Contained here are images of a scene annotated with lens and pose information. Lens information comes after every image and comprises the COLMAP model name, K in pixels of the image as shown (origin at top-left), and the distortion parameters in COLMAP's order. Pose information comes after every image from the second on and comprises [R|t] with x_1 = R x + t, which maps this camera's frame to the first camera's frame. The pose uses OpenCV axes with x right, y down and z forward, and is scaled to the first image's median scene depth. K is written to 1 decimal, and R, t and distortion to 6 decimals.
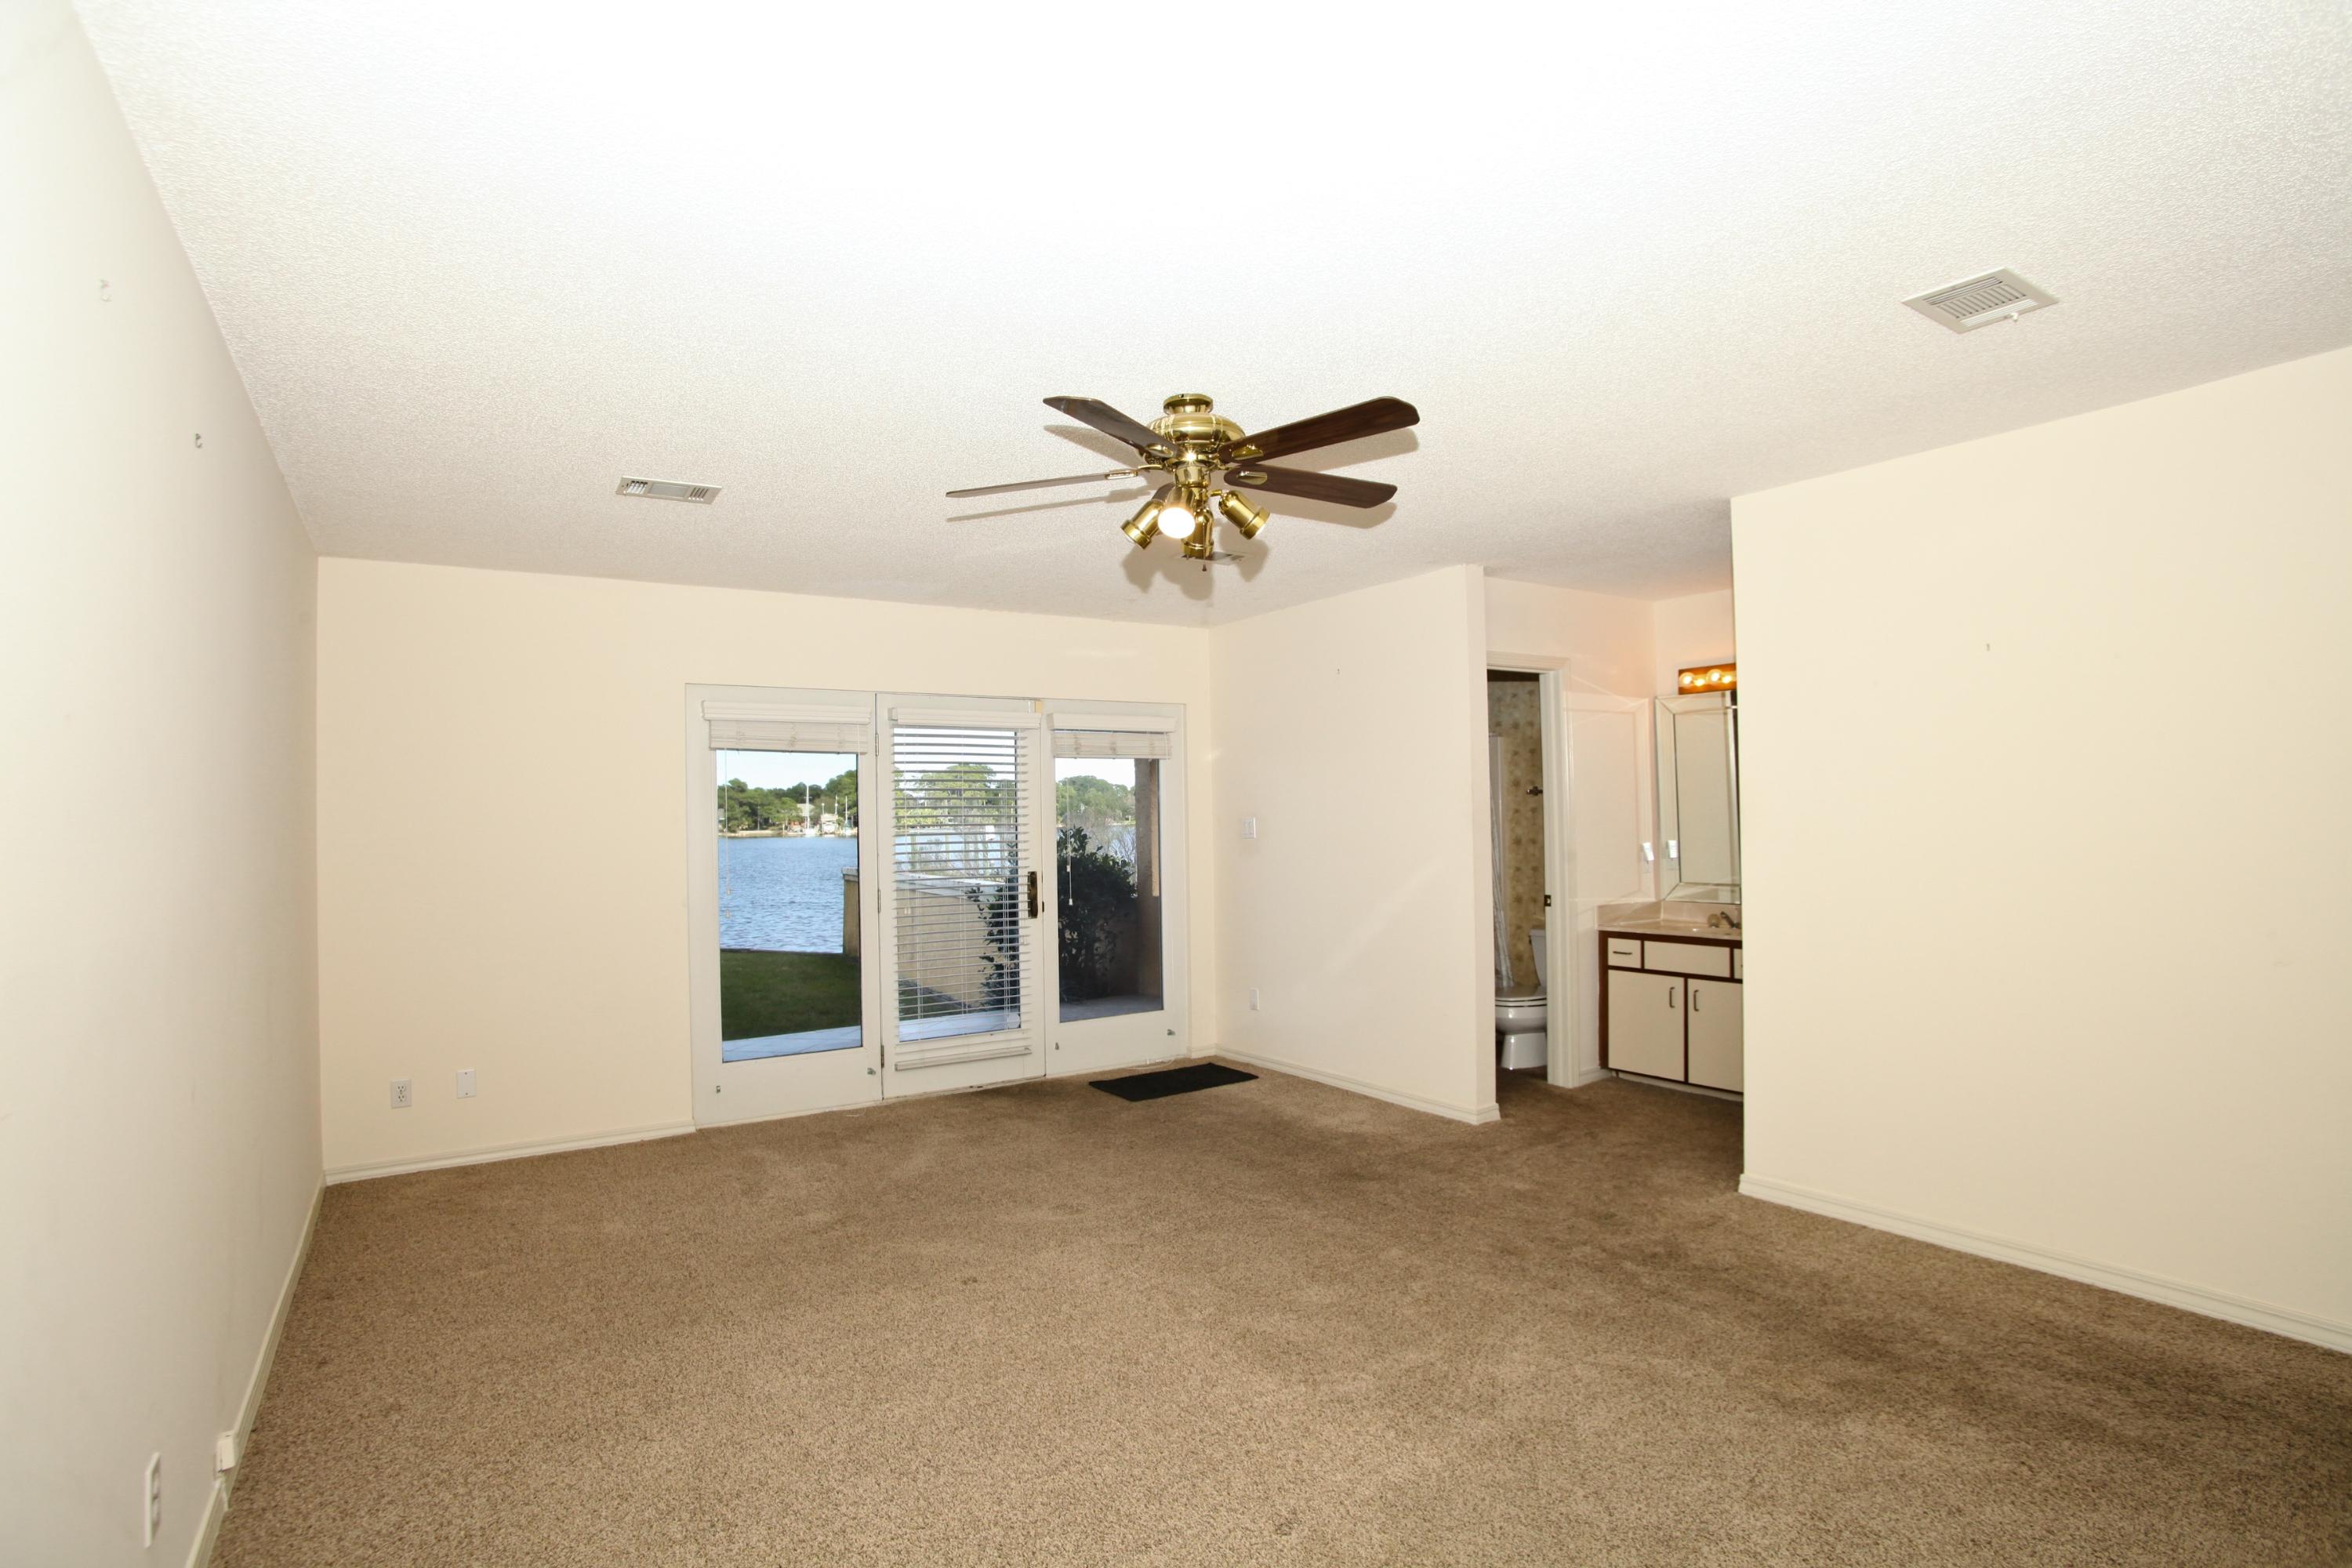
lens RADIAL K [[1150.1, 0, 1164.1], [0, 1150.1, 799.9], [0, 0, 1]] dist [-0.090938, 0.041445]
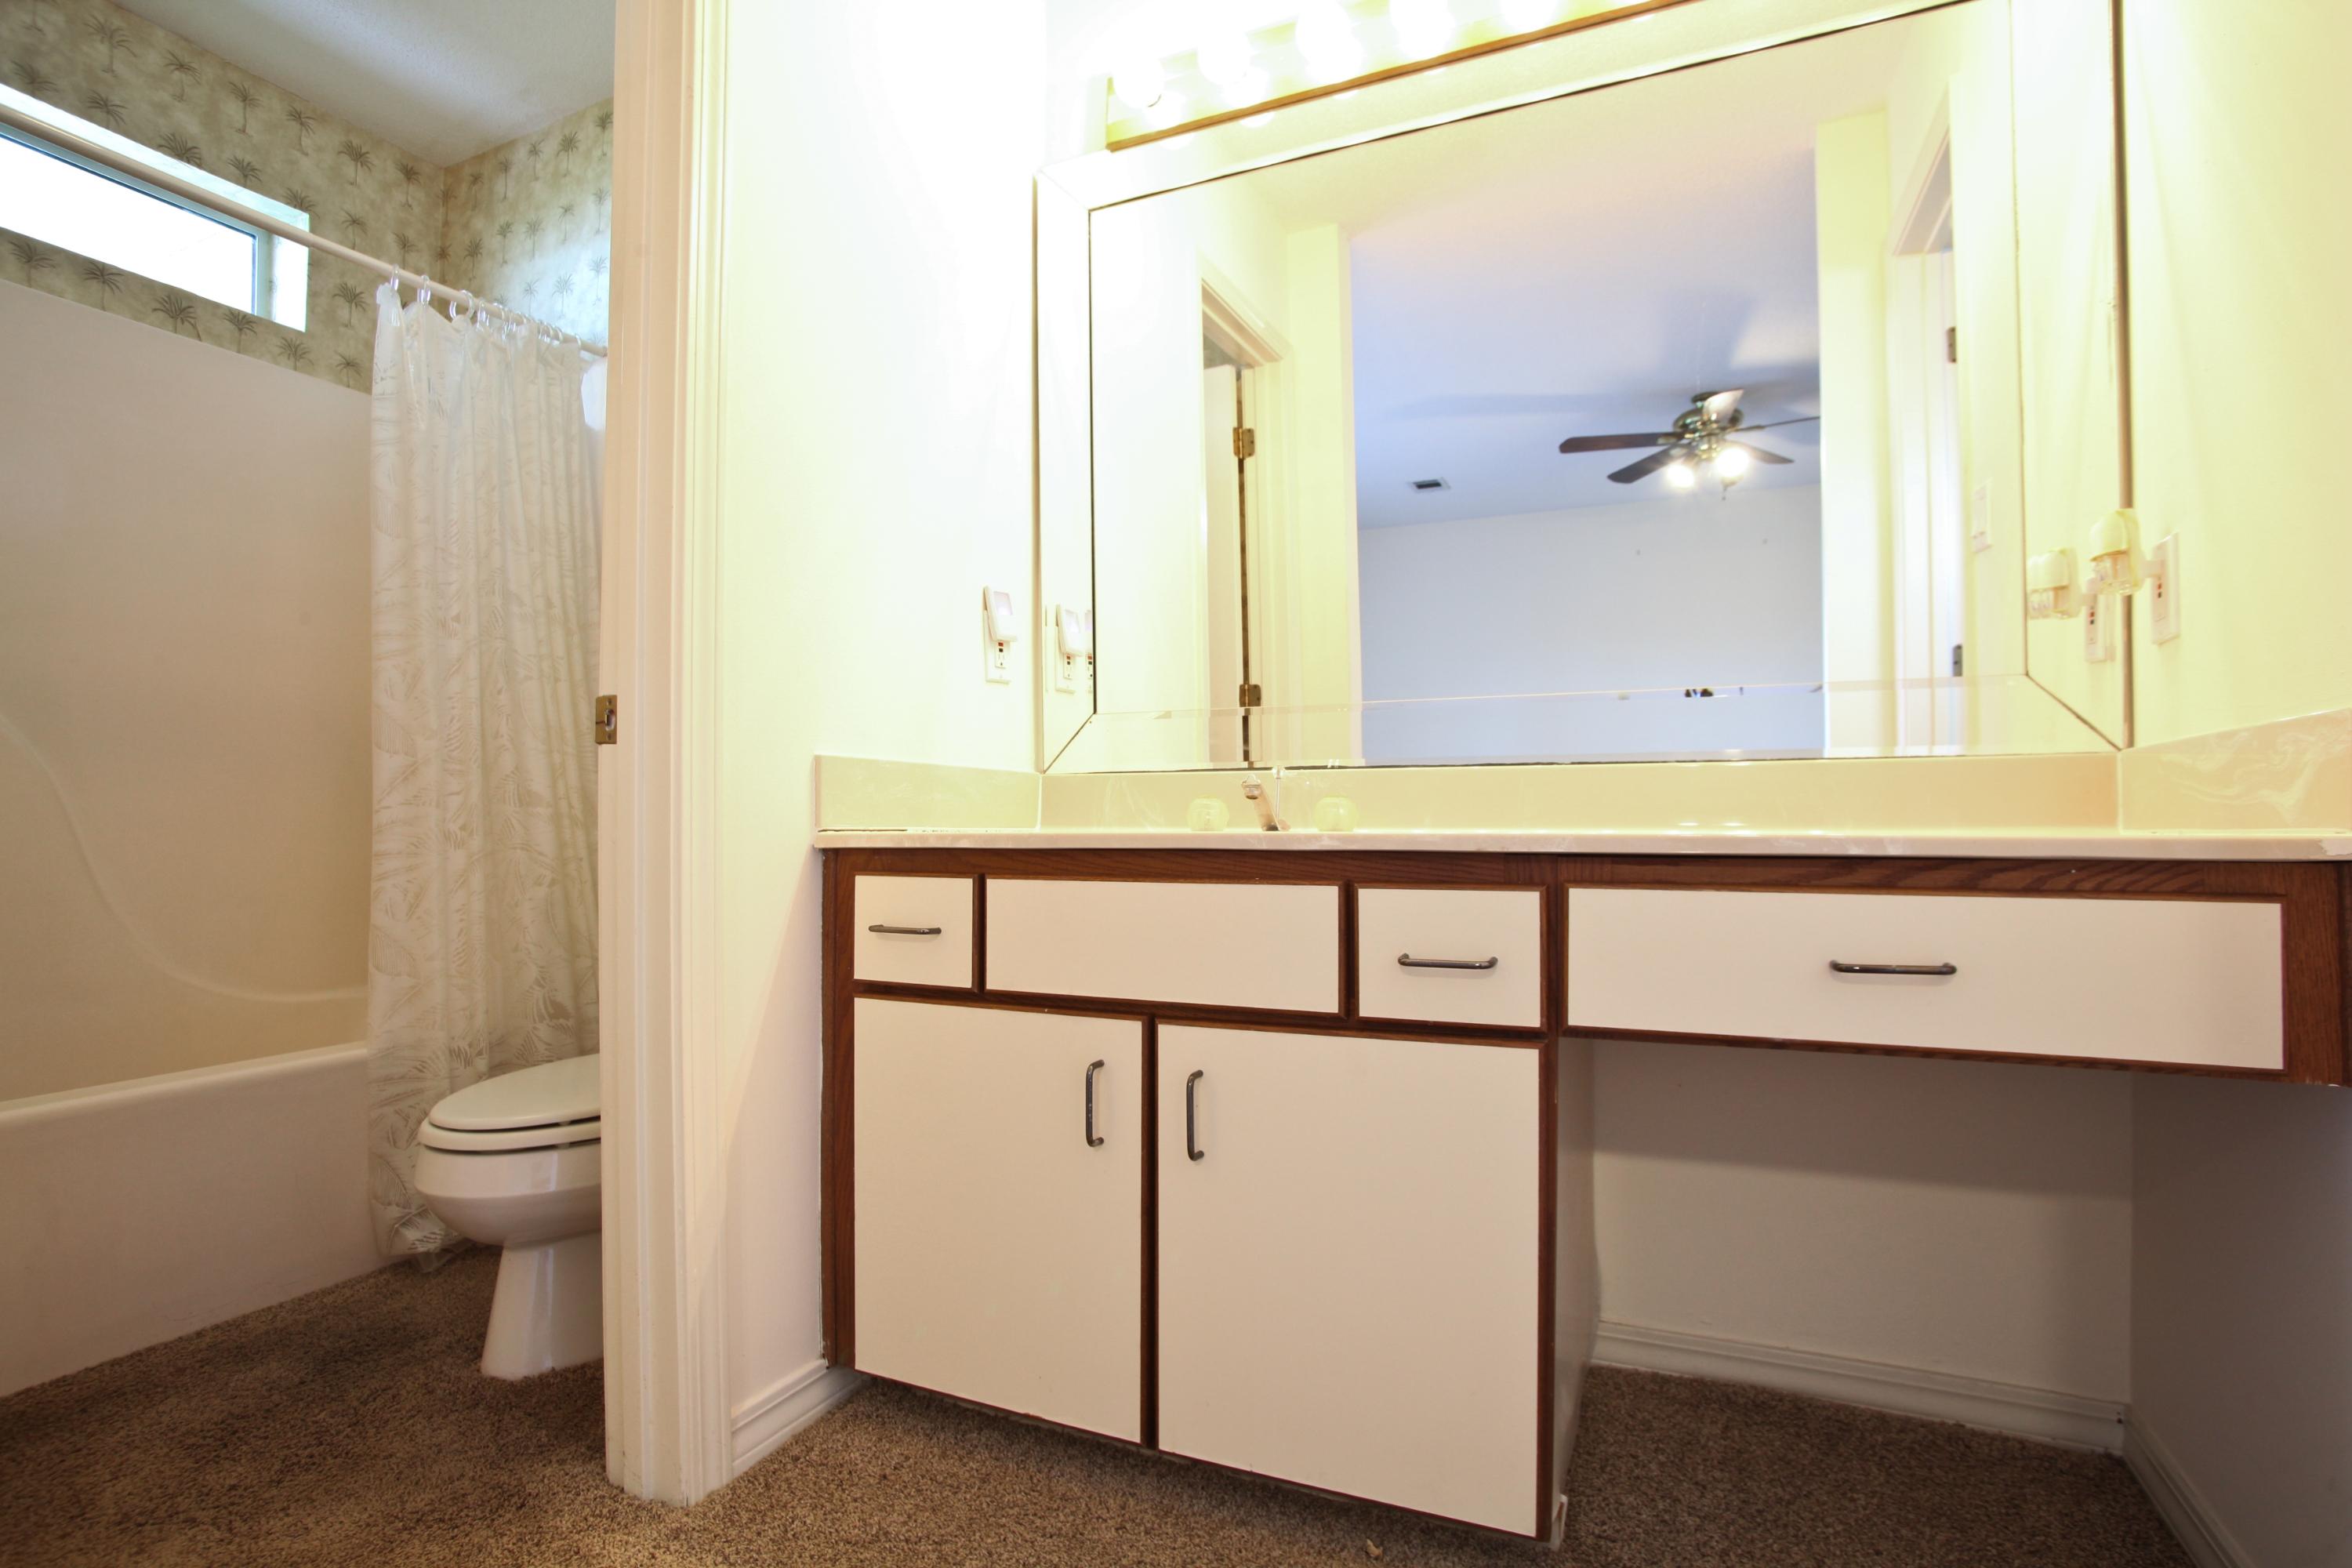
lens RADIAL K [[1150.1, 0, 1164.1], [0, 1150.1, 799.9], [0, 0, 1]] dist [-0.090938, 0.041445]
pose [[0.855263, 0.028556, 0.517406, 0.320135], [-0.021397, 0.999575, -0.019798, 0.109654], [-0.517752, 0.005861, 0.855511, 0.748532]]
